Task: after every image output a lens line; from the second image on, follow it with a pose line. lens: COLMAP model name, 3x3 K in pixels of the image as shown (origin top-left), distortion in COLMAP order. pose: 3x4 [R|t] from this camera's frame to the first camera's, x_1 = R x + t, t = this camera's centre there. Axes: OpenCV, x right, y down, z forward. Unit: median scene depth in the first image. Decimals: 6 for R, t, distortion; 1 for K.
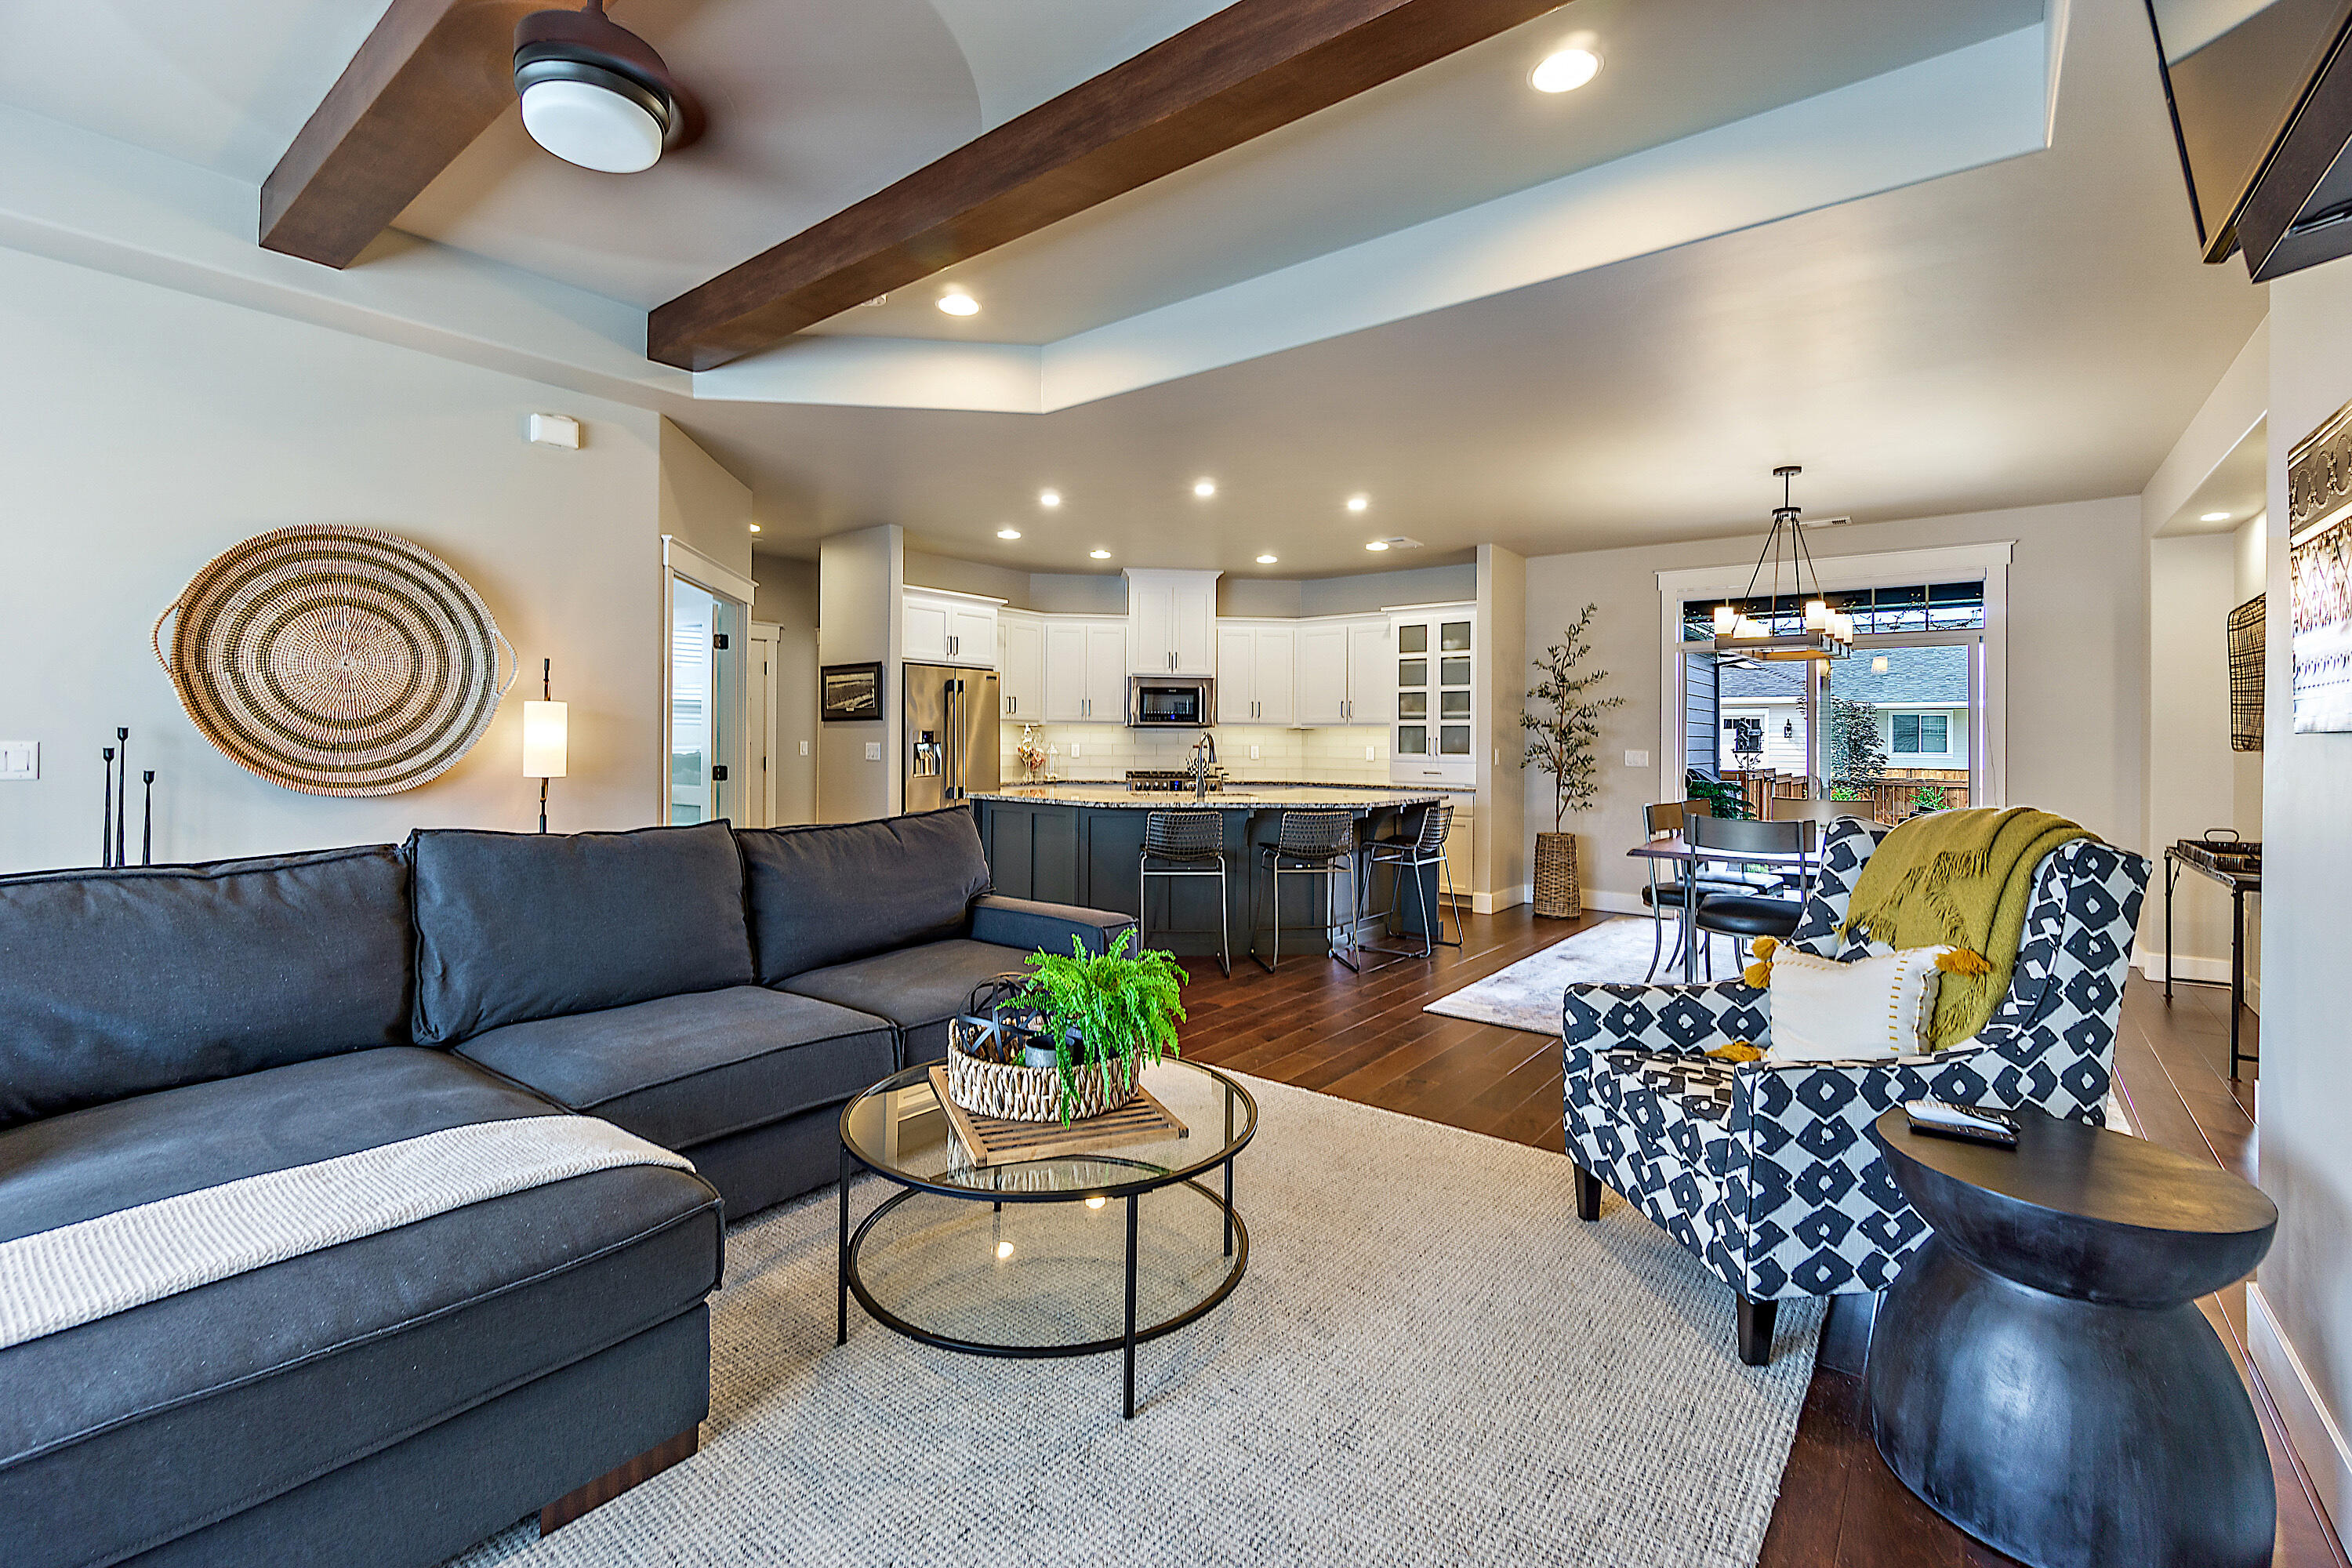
lens RADIAL K [[1033.3, 0, 1168.6], [0, 1033.3, 727.7], [0, 0, 1]] dist [-0.002847, -0.000118]
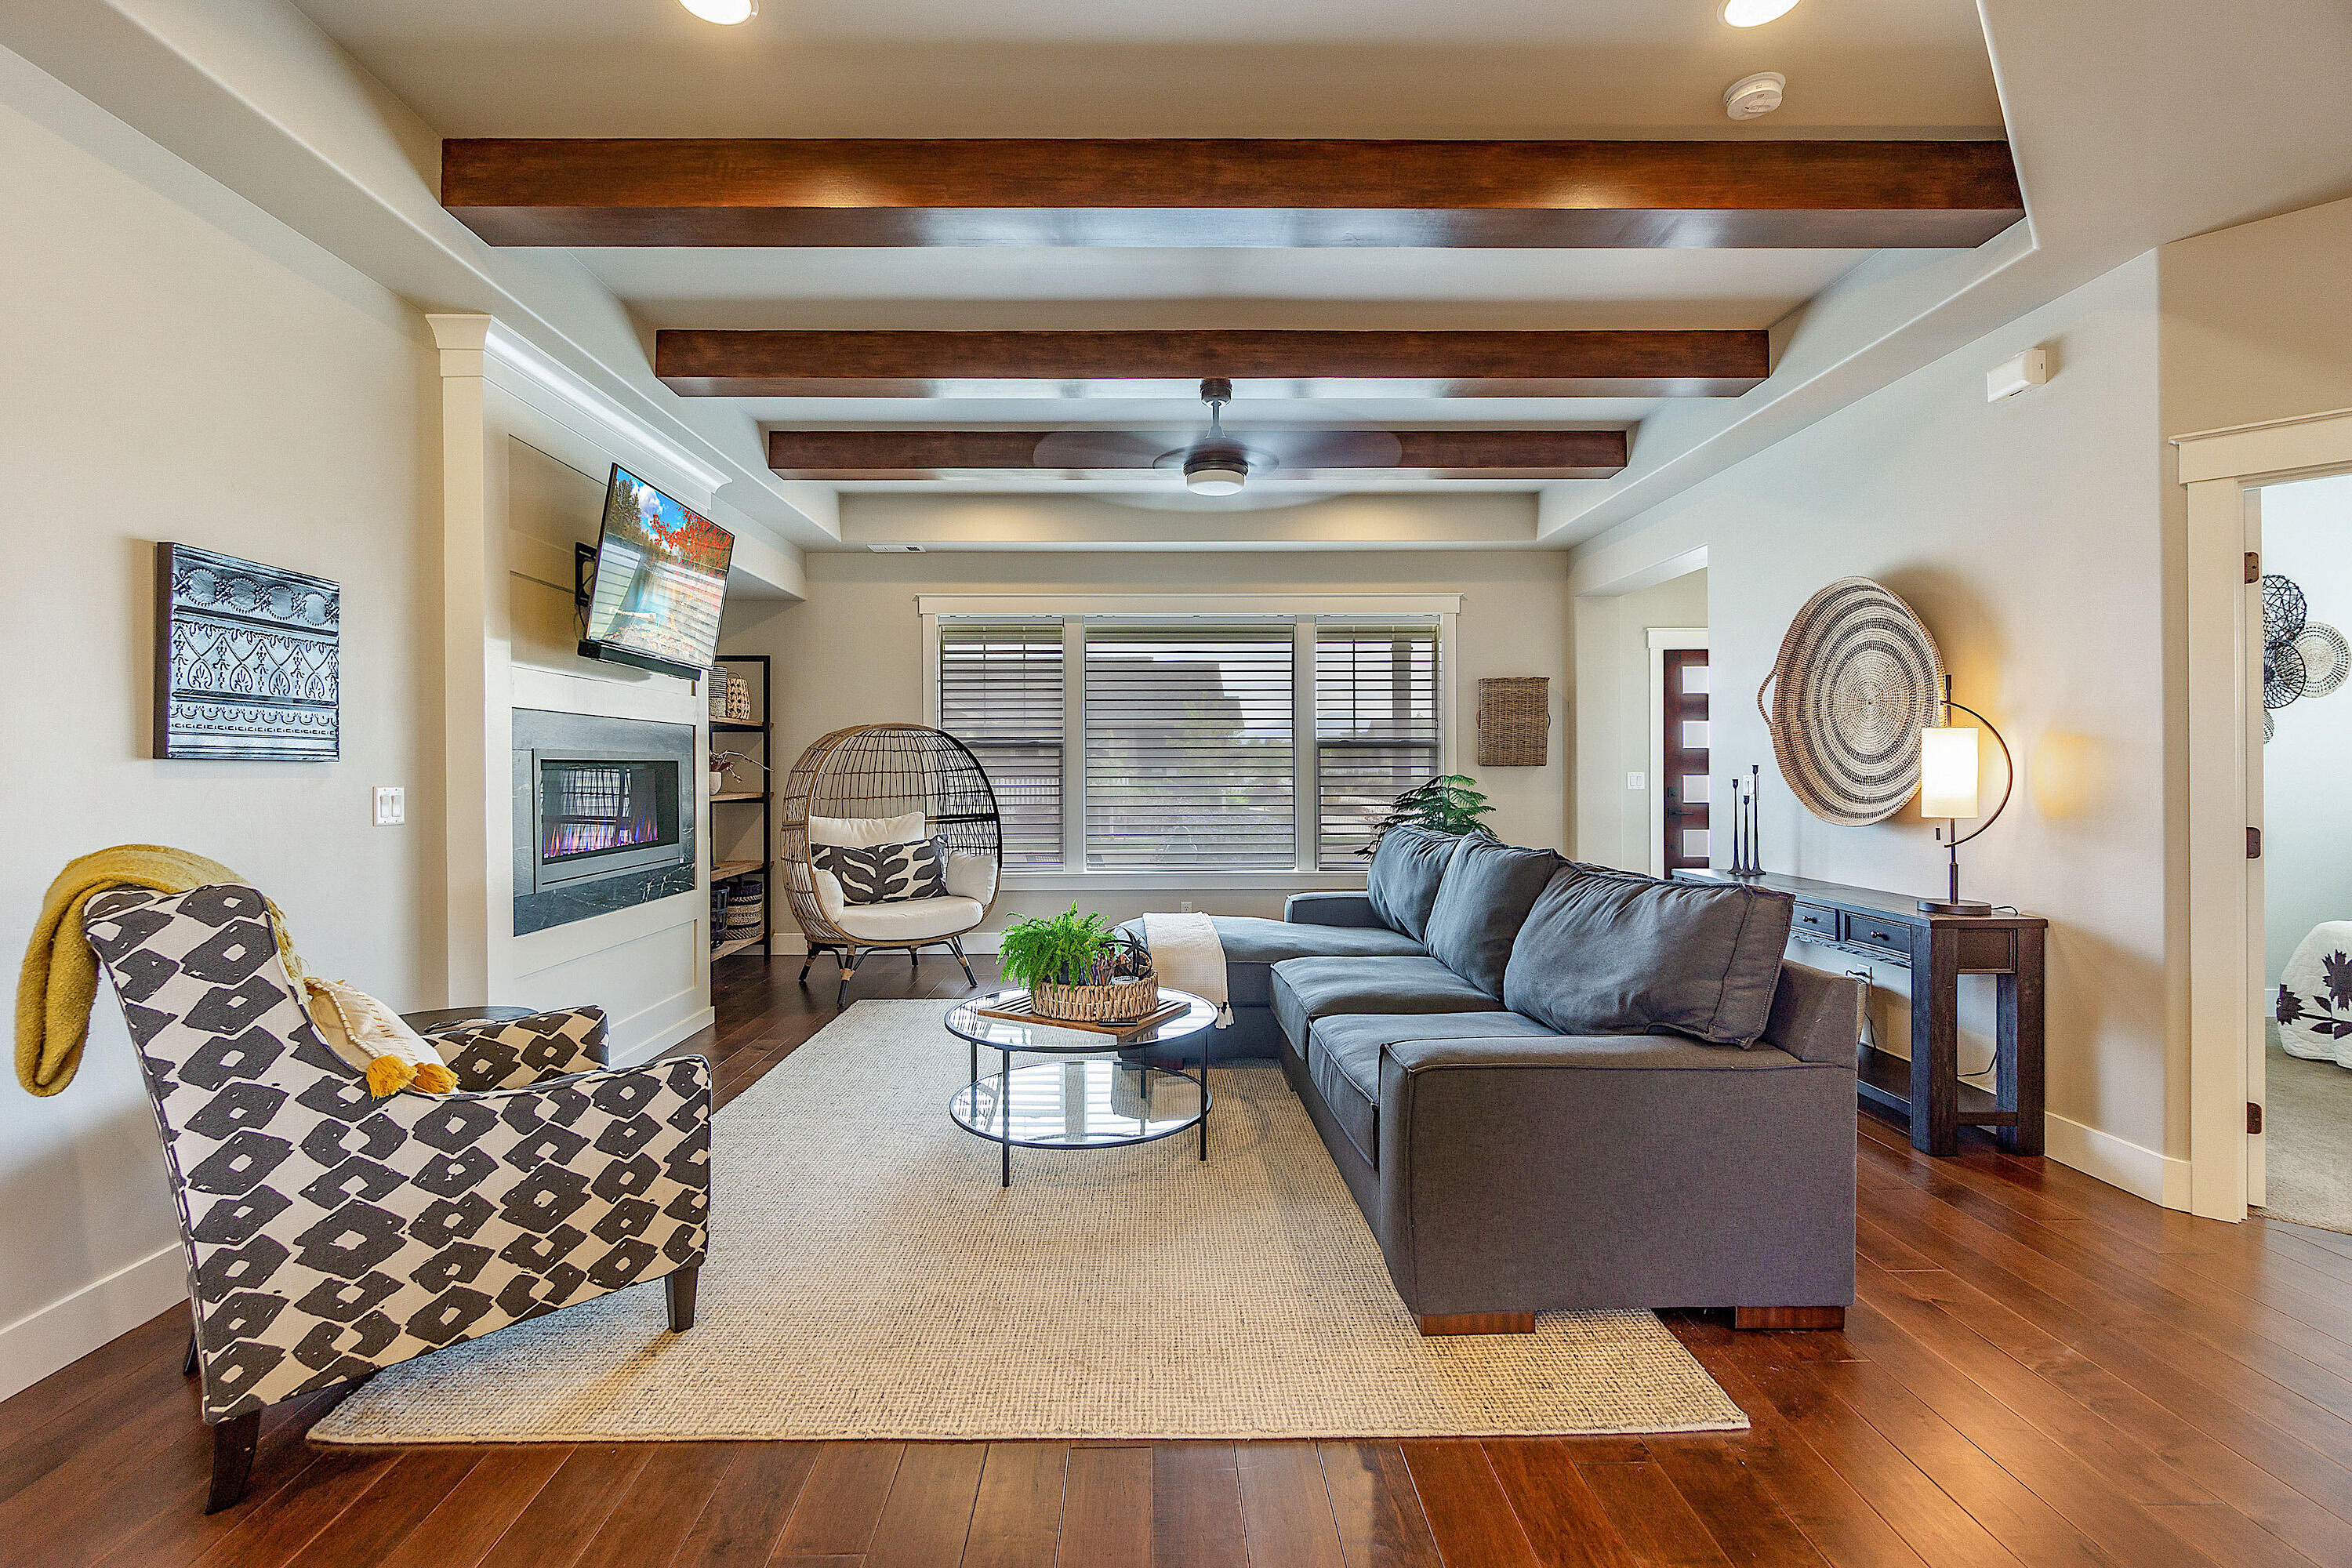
lens RADIAL K [[1024.7, 0, 1161.5], [0, 1024.7, 769.9], [0, 0, 1]] dist [-0.002960, 0.000155]
pose [[-0.776671, -0.006721, -0.629870, 0.221375], [0.003930, 0.999872, -0.015514, 0.010589], [0.629894, -0.014524, -0.776545, 0.682025]]
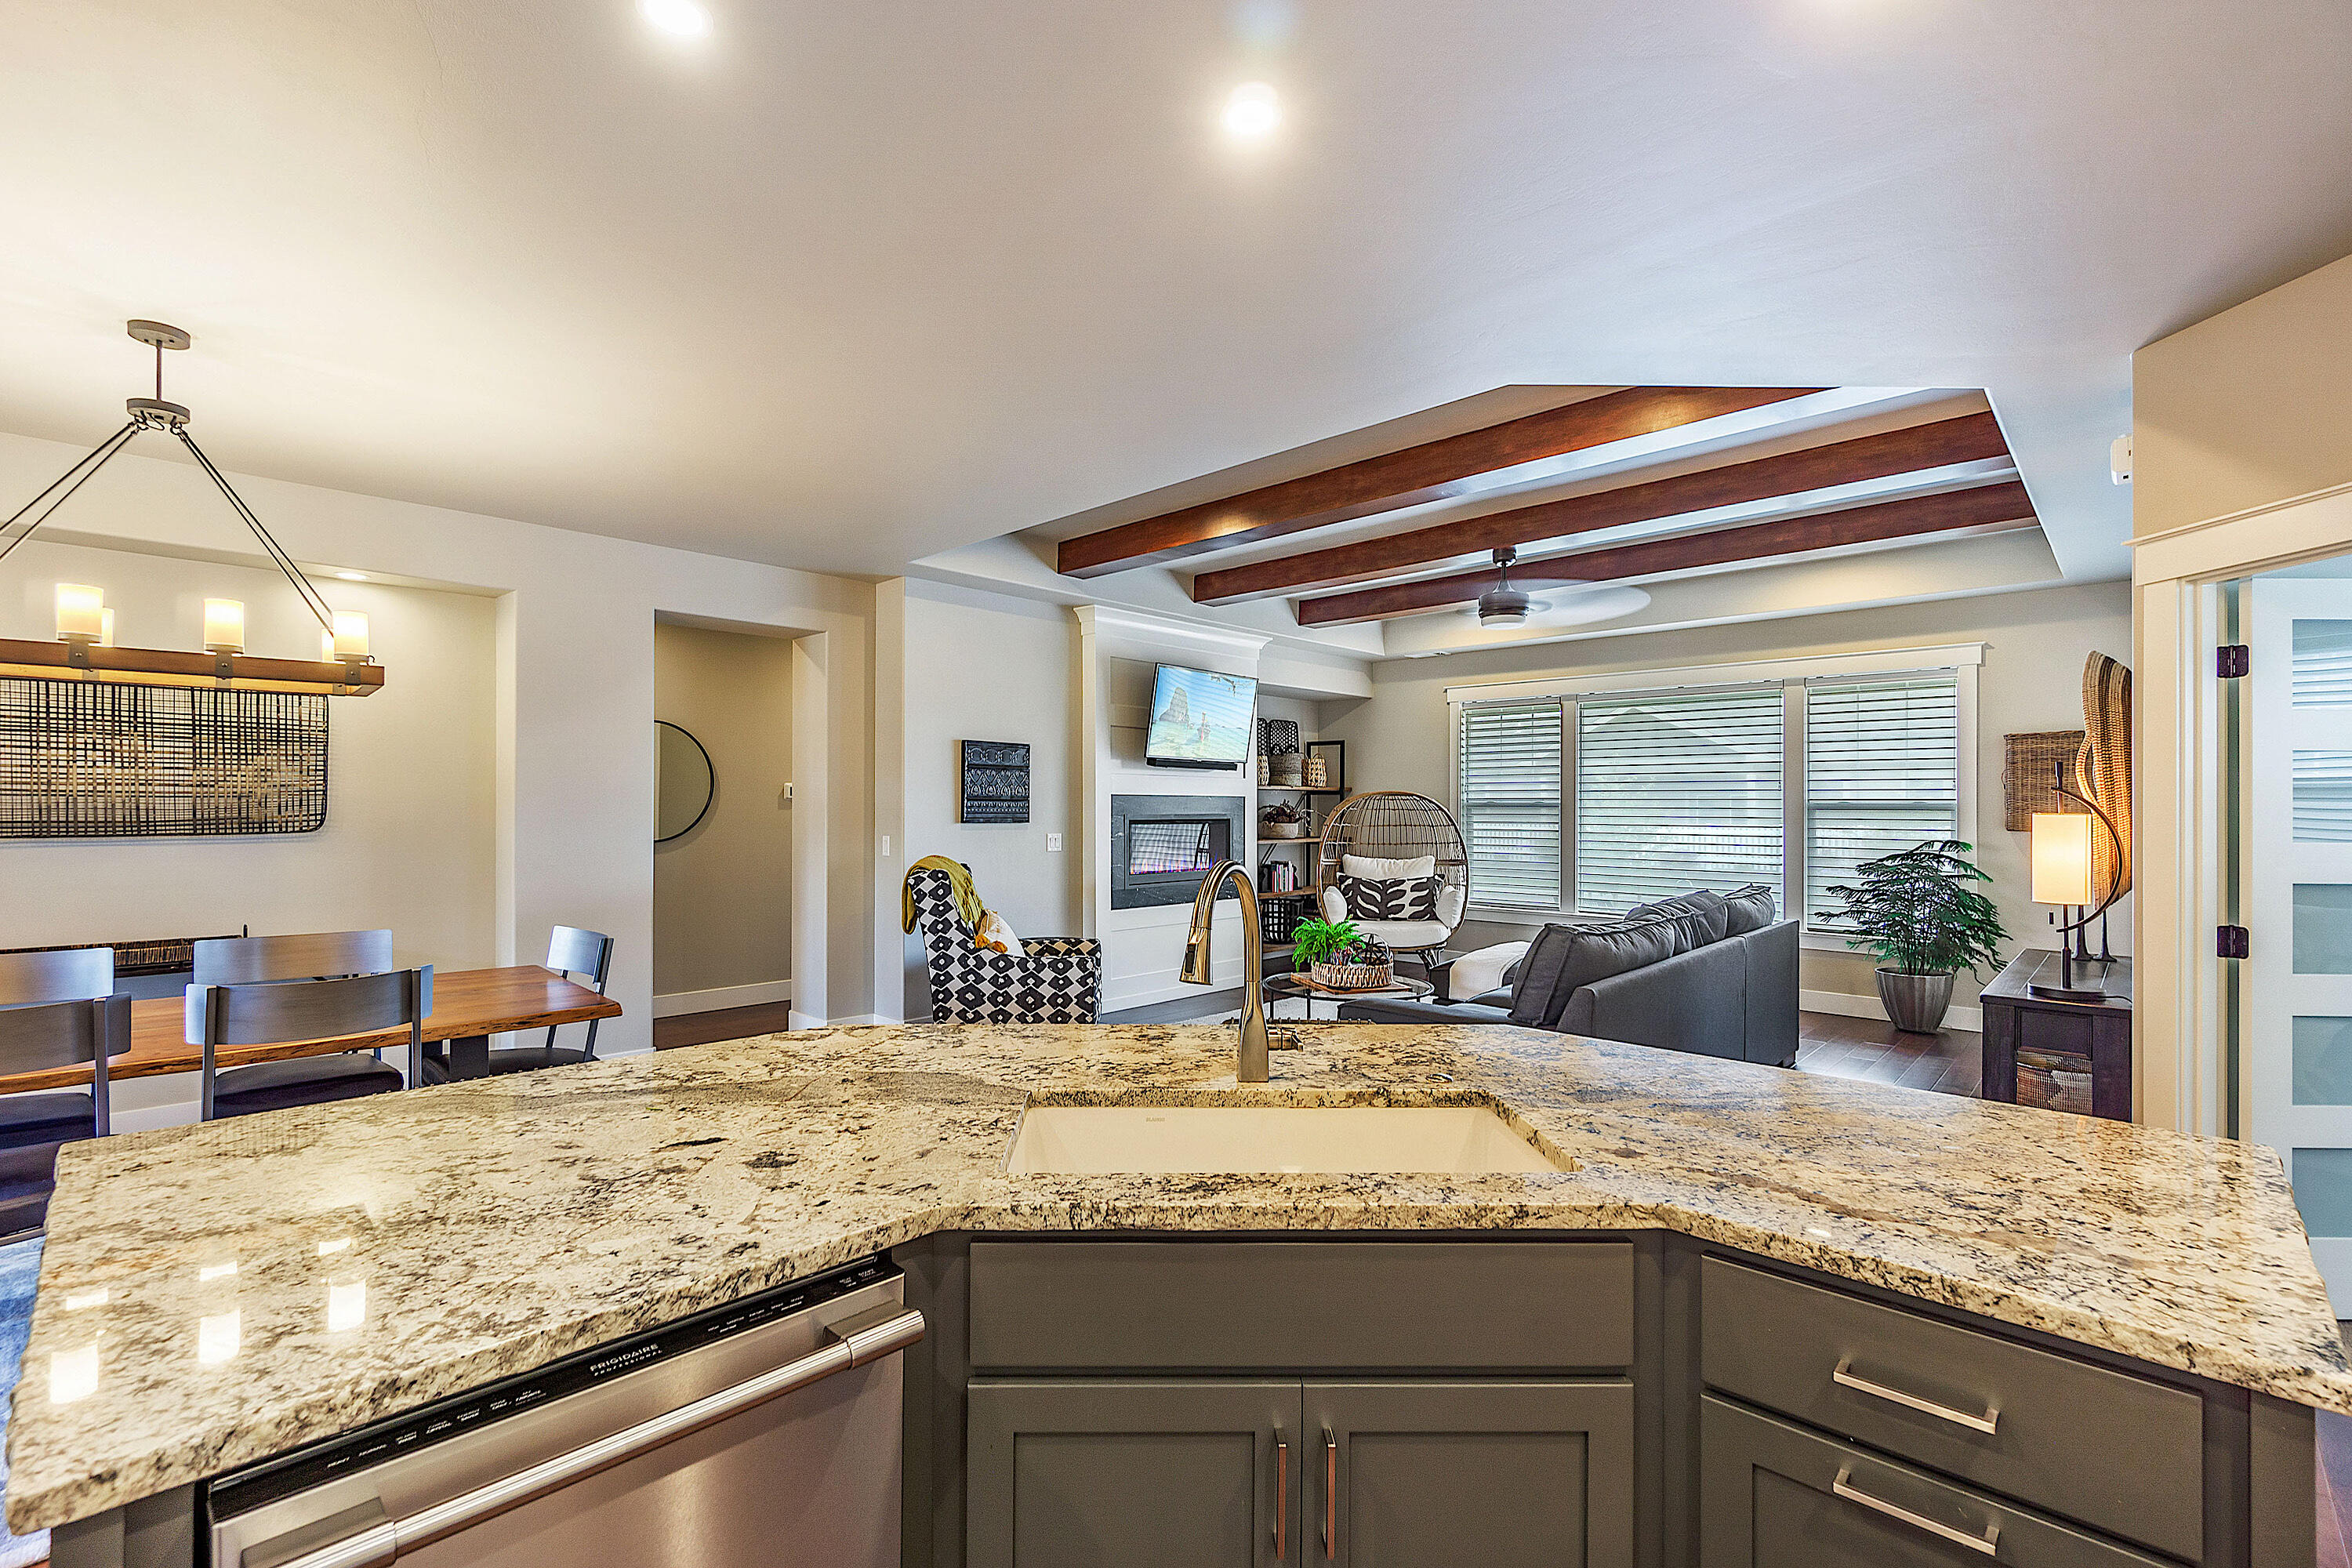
lens RADIAL K [[1035.5, 0, 1155.8], [0, 1035.5, 808.4], [0, 0, 1]] dist [-0.000401, -0.000056]
pose [[-0.994559, -0.014619, 0.103147, 0.020777], [-0.015713, 0.999829, -0.009801, -0.005048], [-0.102986, -0.011368, -0.994618, 1.059238]]
